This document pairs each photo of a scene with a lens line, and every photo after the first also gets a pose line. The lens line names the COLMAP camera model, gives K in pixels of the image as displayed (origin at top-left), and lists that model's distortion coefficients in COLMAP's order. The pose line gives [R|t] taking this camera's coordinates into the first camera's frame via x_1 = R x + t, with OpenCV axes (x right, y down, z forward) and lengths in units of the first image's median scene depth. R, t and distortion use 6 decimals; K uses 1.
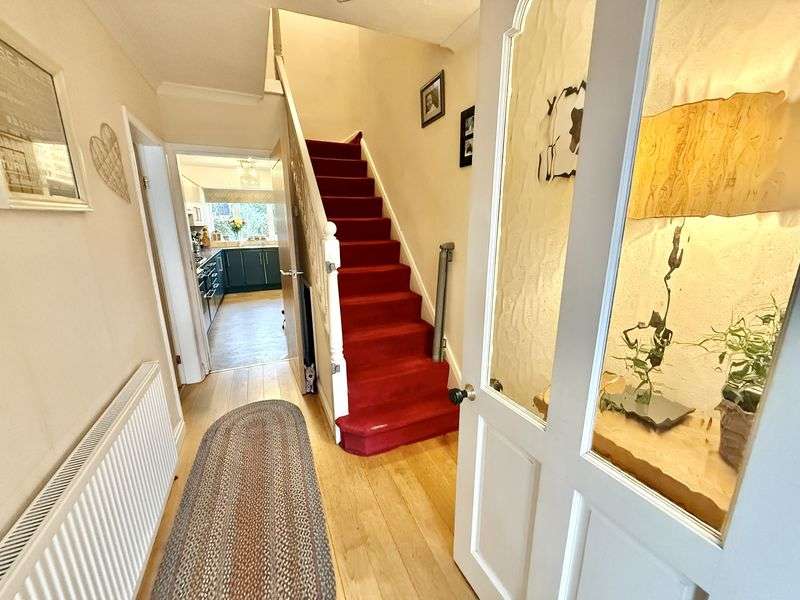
lens RADIAL K [[319.5, 0, 399.8], [0, 319.5, 298.3], [0, 0, 1]] dist [0.001416, -0.000033]
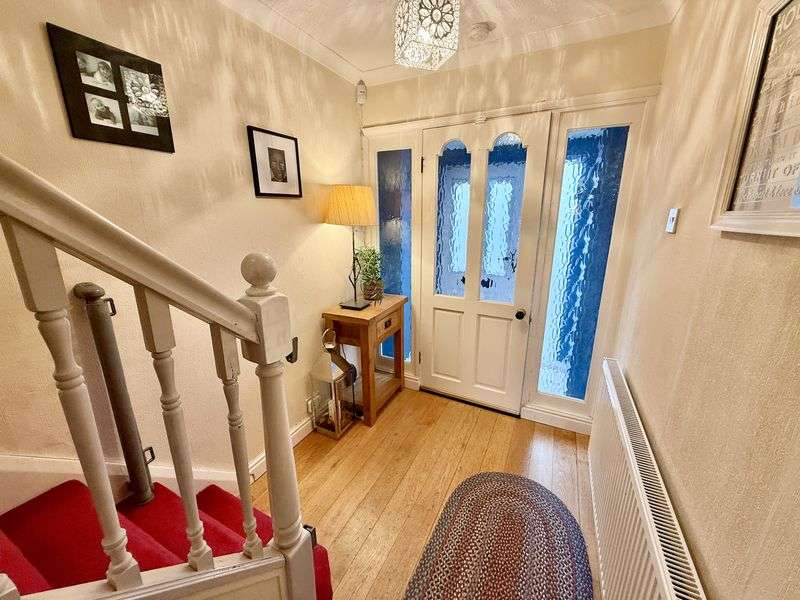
lens RADIAL K [[319.5, 0, 399.8], [0, 319.5, 298.3], [0, 0, 1]] dist [0.001416, -0.000033]
pose [[-0.639843, -0.187983, 0.745160, -0.618808], [0.187539, 0.902114, 0.388612, -0.294956], [-0.745272, 0.388397, -0.541957, 1.052814]]
